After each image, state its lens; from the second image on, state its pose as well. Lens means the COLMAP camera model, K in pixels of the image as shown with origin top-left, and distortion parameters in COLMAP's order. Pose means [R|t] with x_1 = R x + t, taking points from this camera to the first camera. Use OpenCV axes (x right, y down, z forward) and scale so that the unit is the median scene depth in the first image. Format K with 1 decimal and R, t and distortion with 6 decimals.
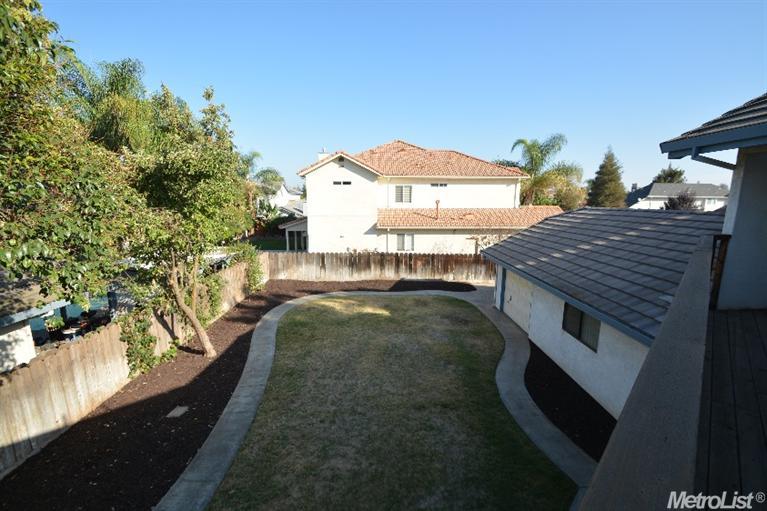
lens RADIAL K [[334.8, 0, 391.5], [0, 334.8, 258.5], [0, 0, 1]] dist [0.000917, -0.009947]
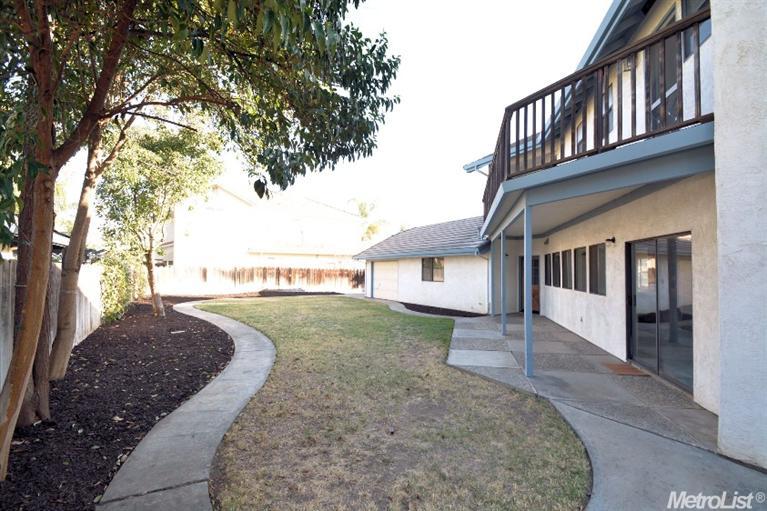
lens RADIAL K [[334.8, 0, 384.4], [0, 334.8, 257.5], [0, 0, 1]] dist [0.000917, -0.009947]
pose [[0.864774, 0.025123, 0.501533, -0.381066], [0.081530, 0.978472, -0.189593, 0.308680], [-0.495499, 0.204845, 0.844109, -0.268013]]
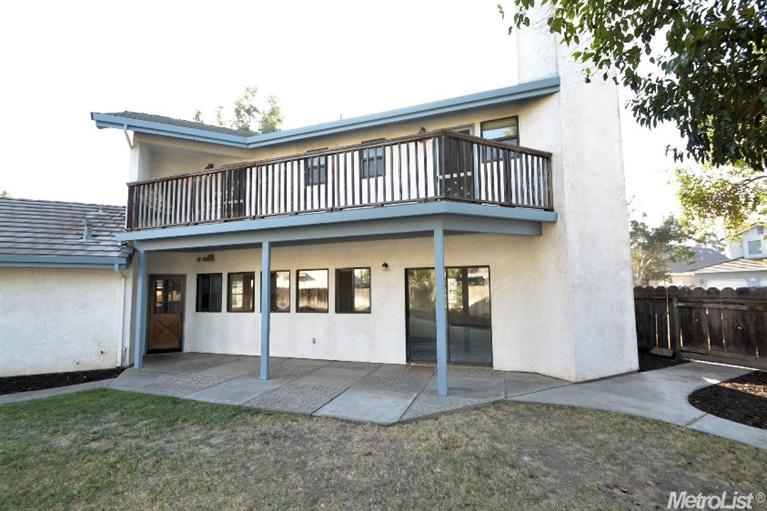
lens RADIAL K [[334.8, 0, 387.1], [0, 334.8, 257.8], [0, 0, 1]] dist [0.000917, -0.009947]
pose [[-0.421176, 0.095350, 0.901953, -0.381120], [0.173549, 0.984556, -0.023042, 0.211118], [-0.890220, 0.146828, -0.431220, 0.266634]]
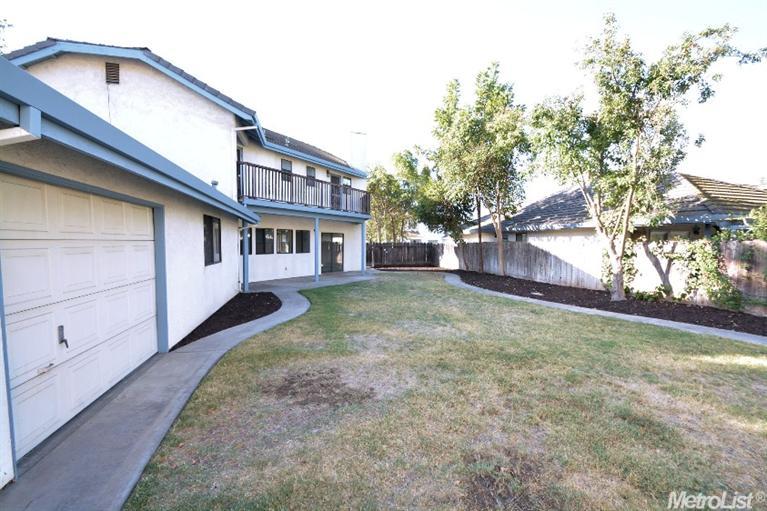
lens RADIAL K [[334.8, 0, 386.9], [0, 334.8, 260.9], [0, 0, 1]] dist [0.000917, -0.009947]
pose [[-0.974744, 0.002375, -0.223312, 0.218727], [-0.049271, 0.973017, 0.225412, 0.010817], [0.217822, 0.230722, -0.948325, 1.379571]]
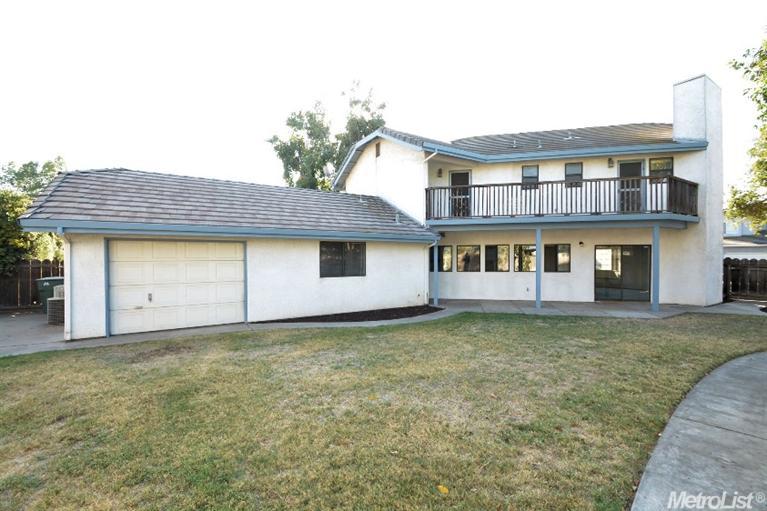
lens RADIAL K [[334.8, 0, 387.7], [0, 334.8, 258.1], [0, 0, 1]] dist [0.000917, -0.009947]
pose [[-0.517019, 0.004935, 0.855960, -0.381674], [0.154875, 0.984018, 0.087875, 0.071453], [-0.841846, 0.178000, -0.509521, 1.039219]]
